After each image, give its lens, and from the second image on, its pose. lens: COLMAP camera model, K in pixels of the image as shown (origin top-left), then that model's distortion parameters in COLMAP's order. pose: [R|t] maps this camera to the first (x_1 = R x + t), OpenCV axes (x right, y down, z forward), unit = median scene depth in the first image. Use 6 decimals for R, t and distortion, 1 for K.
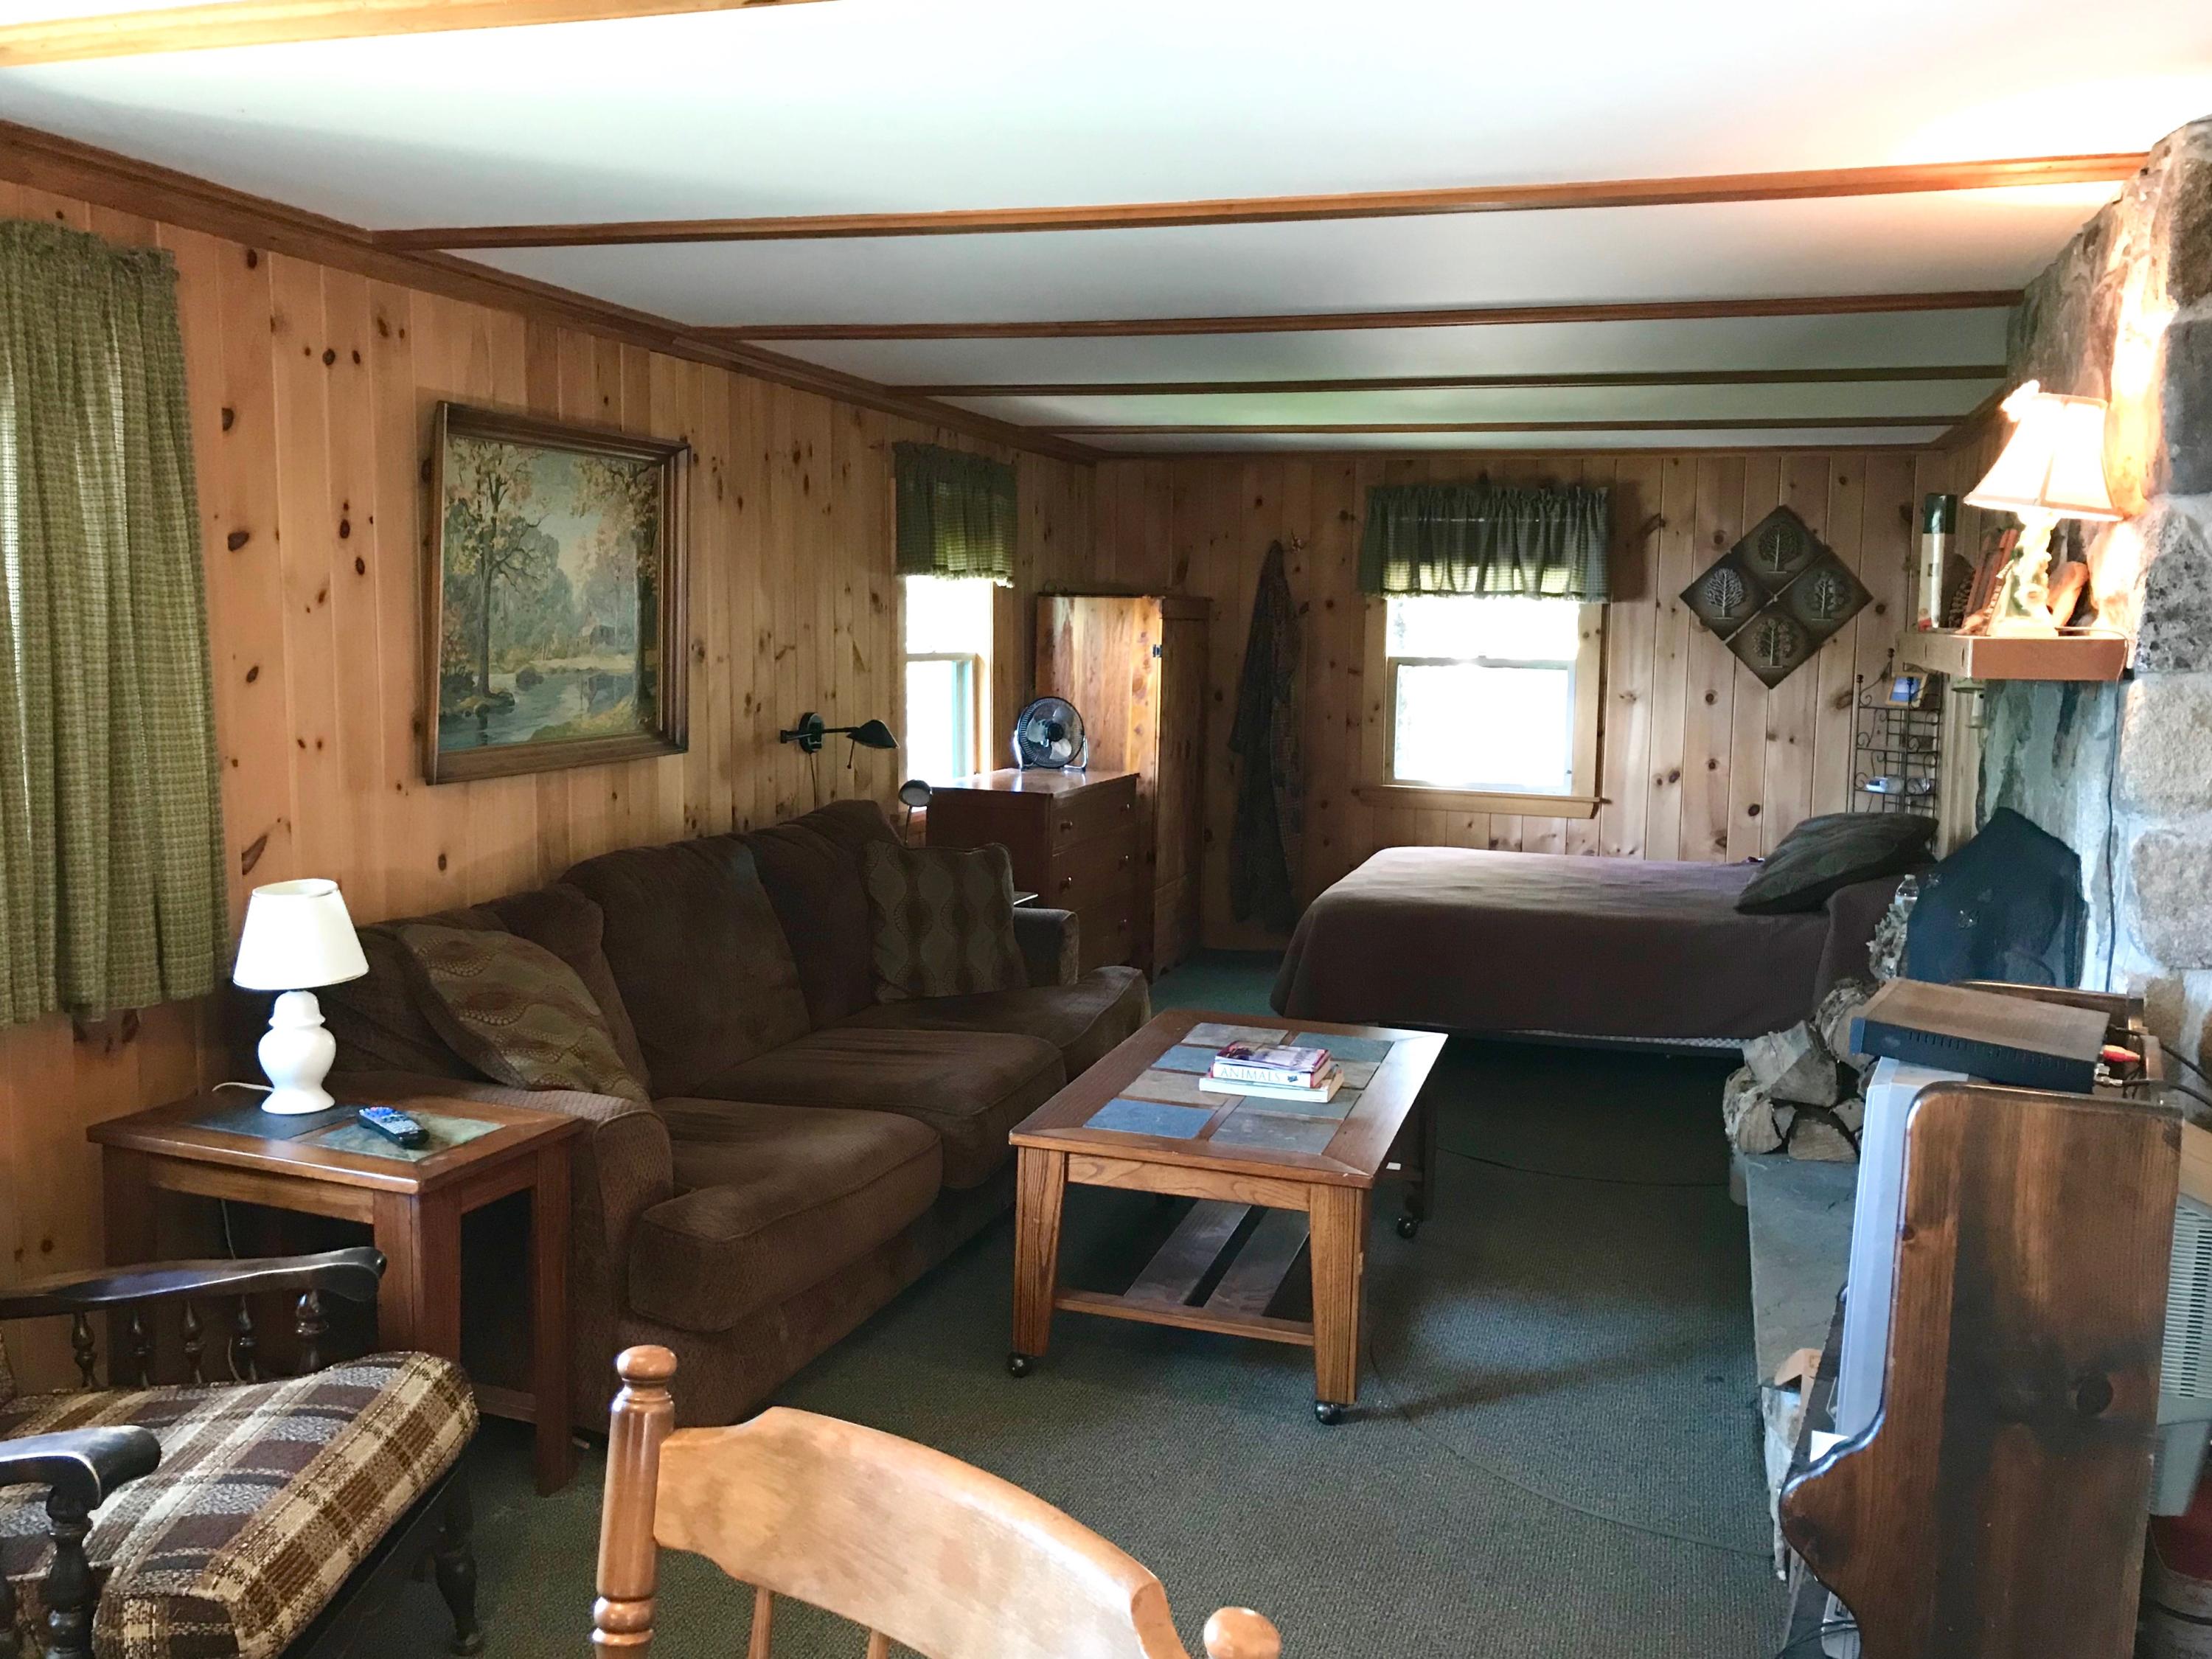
lens RADIAL K [[1830.1, 0, 1106.7], [0, 1830.1, 832.0], [0, 0, 1]] dist [-0.000888, -0.000308]
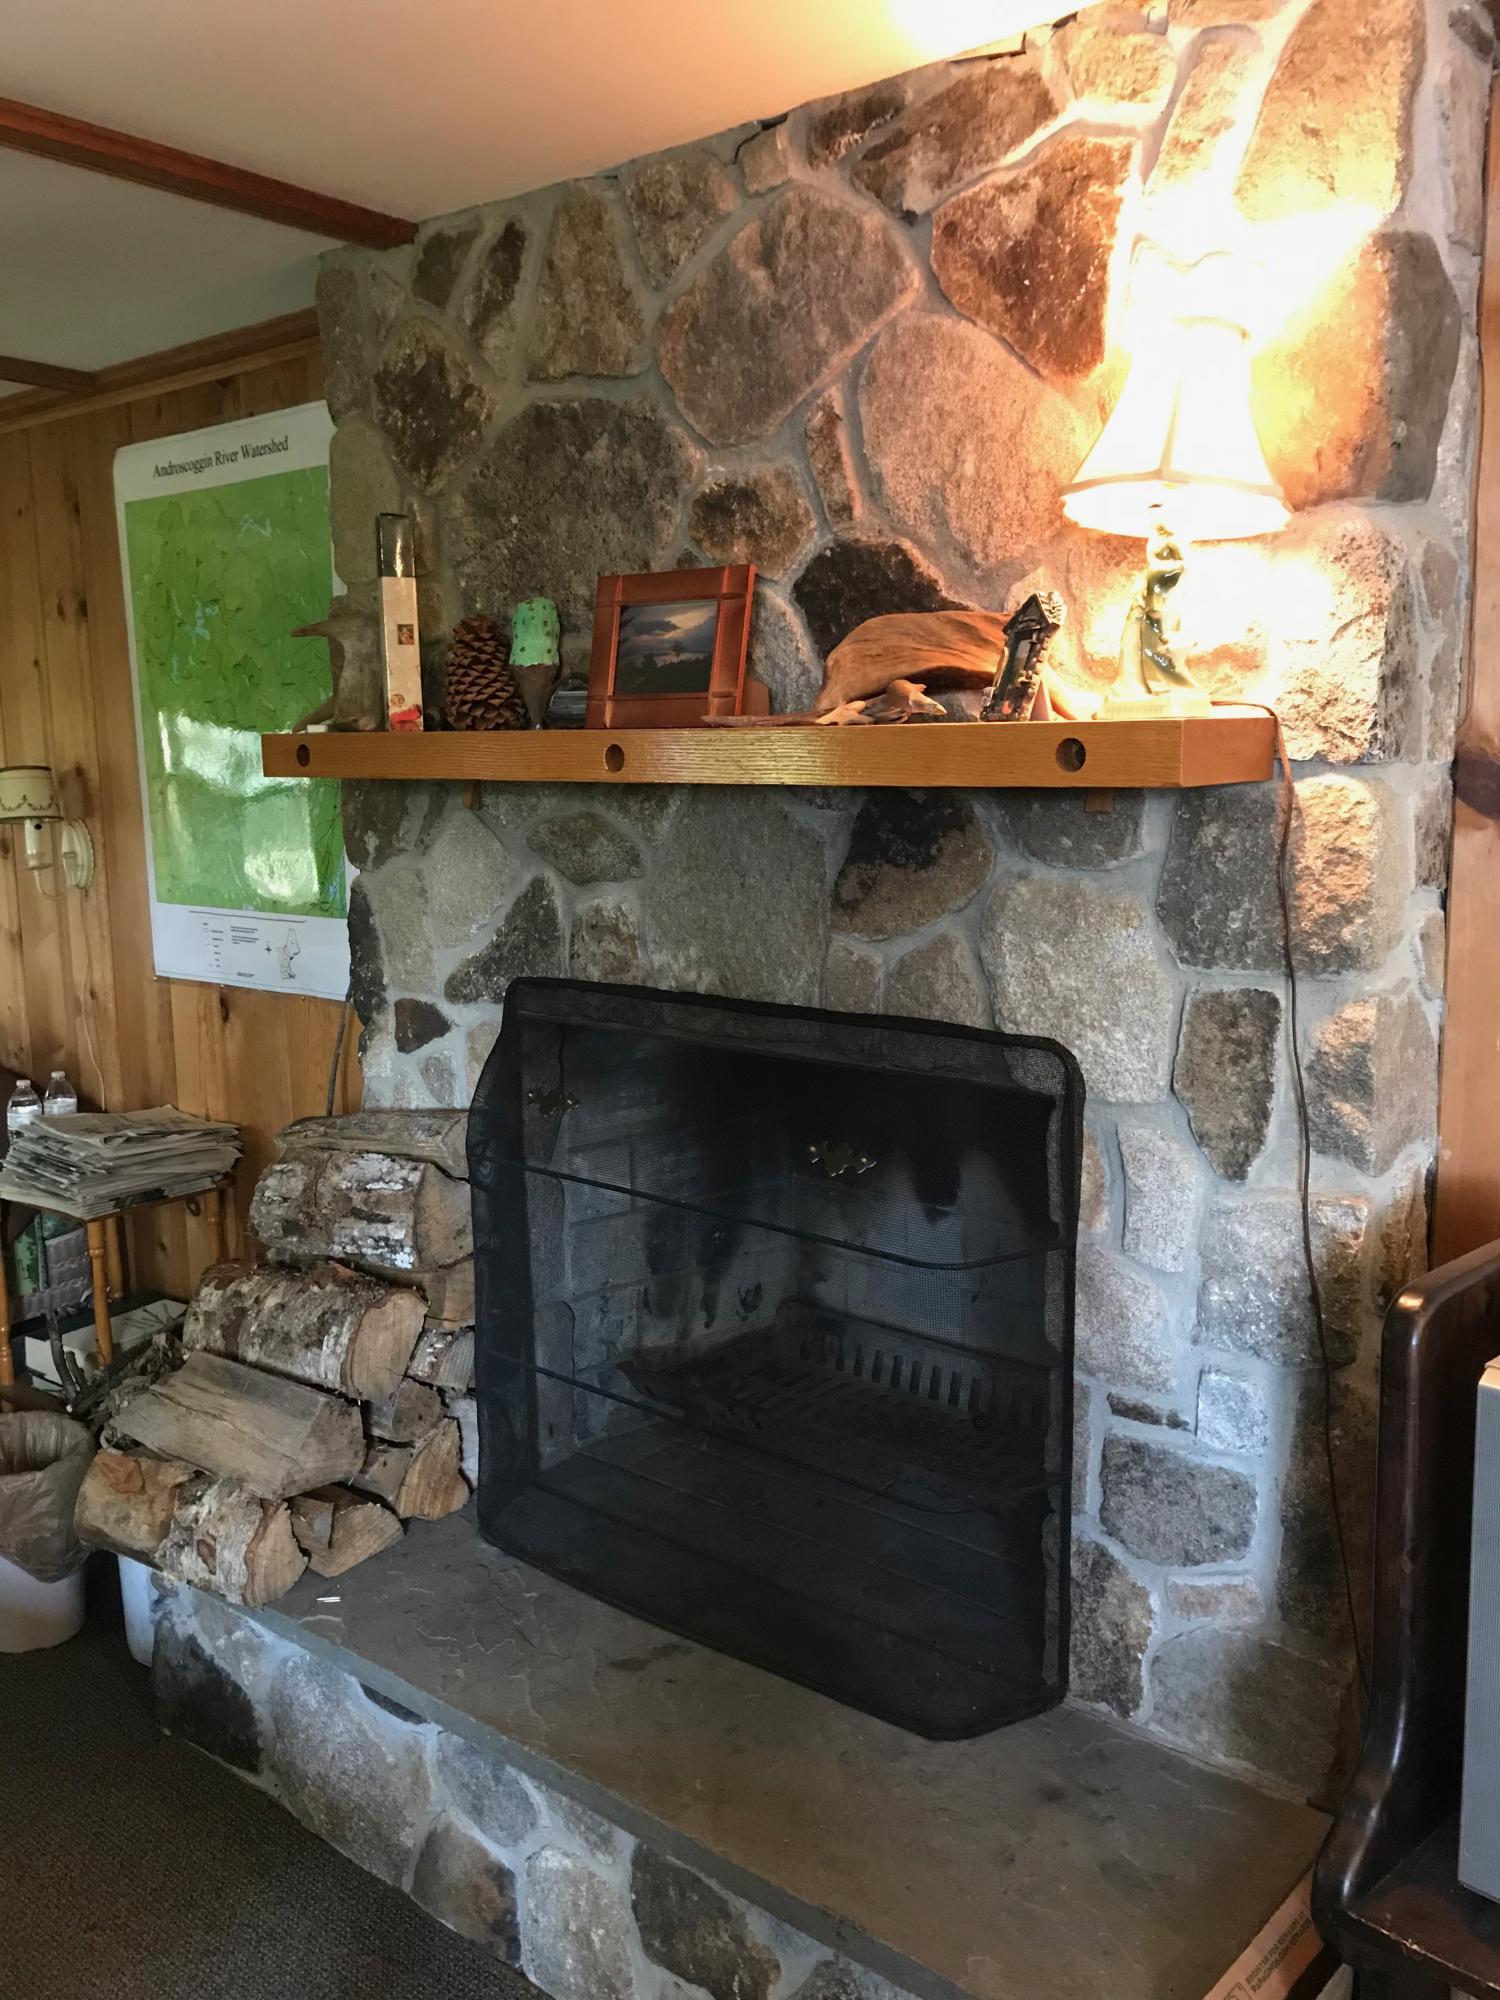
lens RADIAL K [[1654.7, 0, 750.4], [0, 1654.7, 996.5], [0, 0, 1]] dist [-0.000888, -0.000308]
pose [[0.342387, -0.182191, 0.921725, -0.092142], [0.141993, 0.979785, 0.140922, -0.111031], [-0.928767, 0.082629, 0.361336, 0.915780]]
